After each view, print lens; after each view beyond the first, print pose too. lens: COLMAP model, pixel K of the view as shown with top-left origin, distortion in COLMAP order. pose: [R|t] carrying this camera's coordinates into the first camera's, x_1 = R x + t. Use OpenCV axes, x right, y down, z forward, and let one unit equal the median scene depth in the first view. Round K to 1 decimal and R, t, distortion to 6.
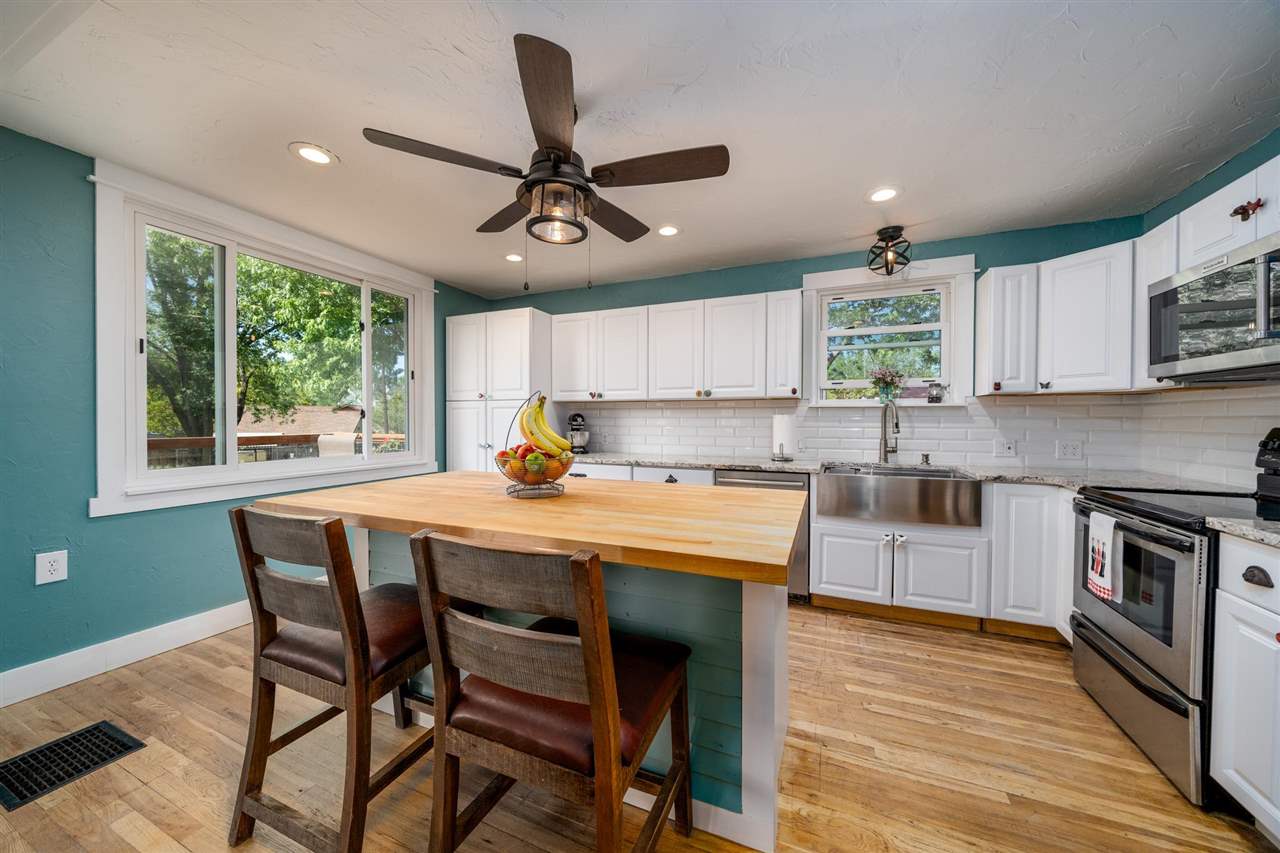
lens RADIAL K [[441.5, 0, 642.1], [0, 441.5, 422.1], [0, 0, 1]] dist [-0.000029, -0.000008]
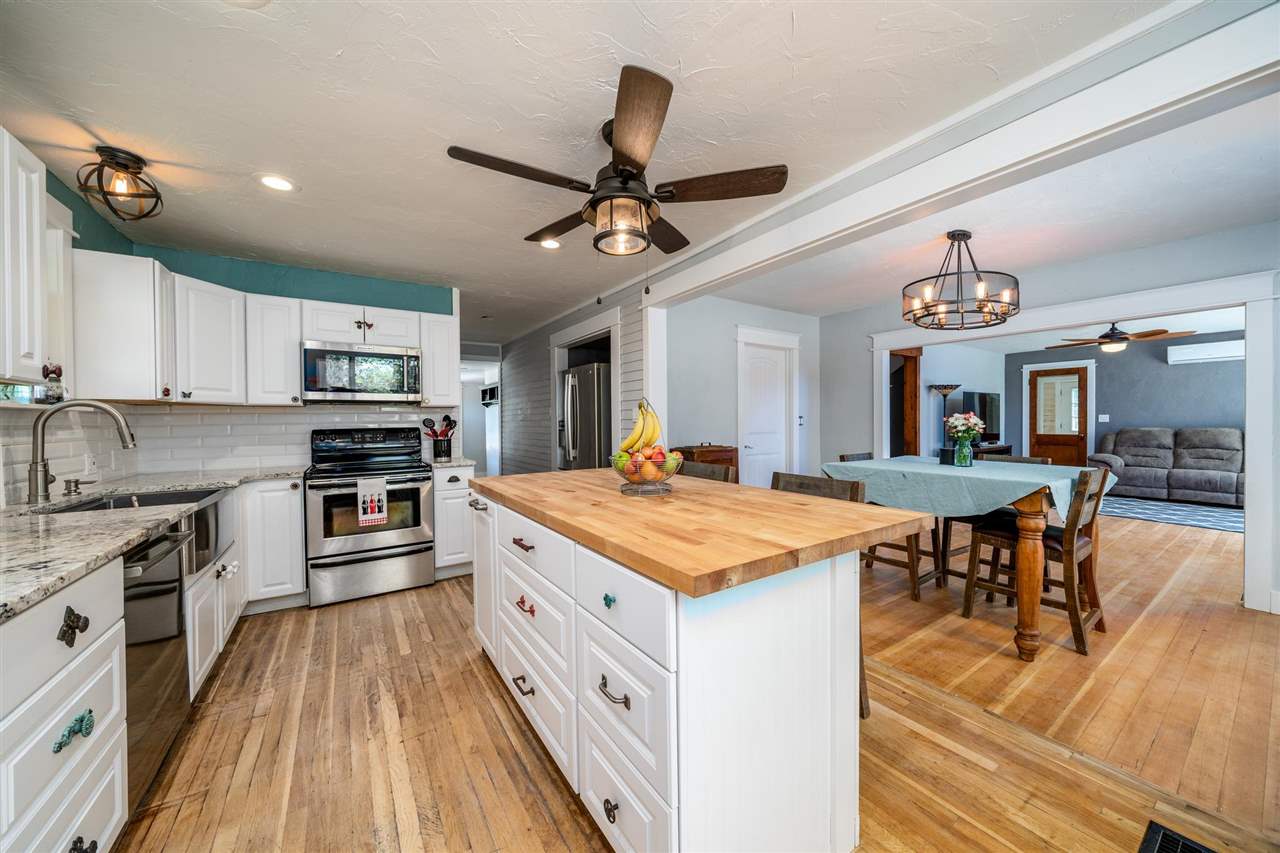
lens RADIAL K [[441.5, 0, 639.6], [0, 441.5, 428.6], [0, 0, 1]] dist [-0.000029, -0.000008]
pose [[-0.836805, 0.001936, 0.547497, -0.617685], [0.012582, 0.999798, 0.015696, -0.003968], [-0.547356, 0.020023, -0.836660, 1.455092]]
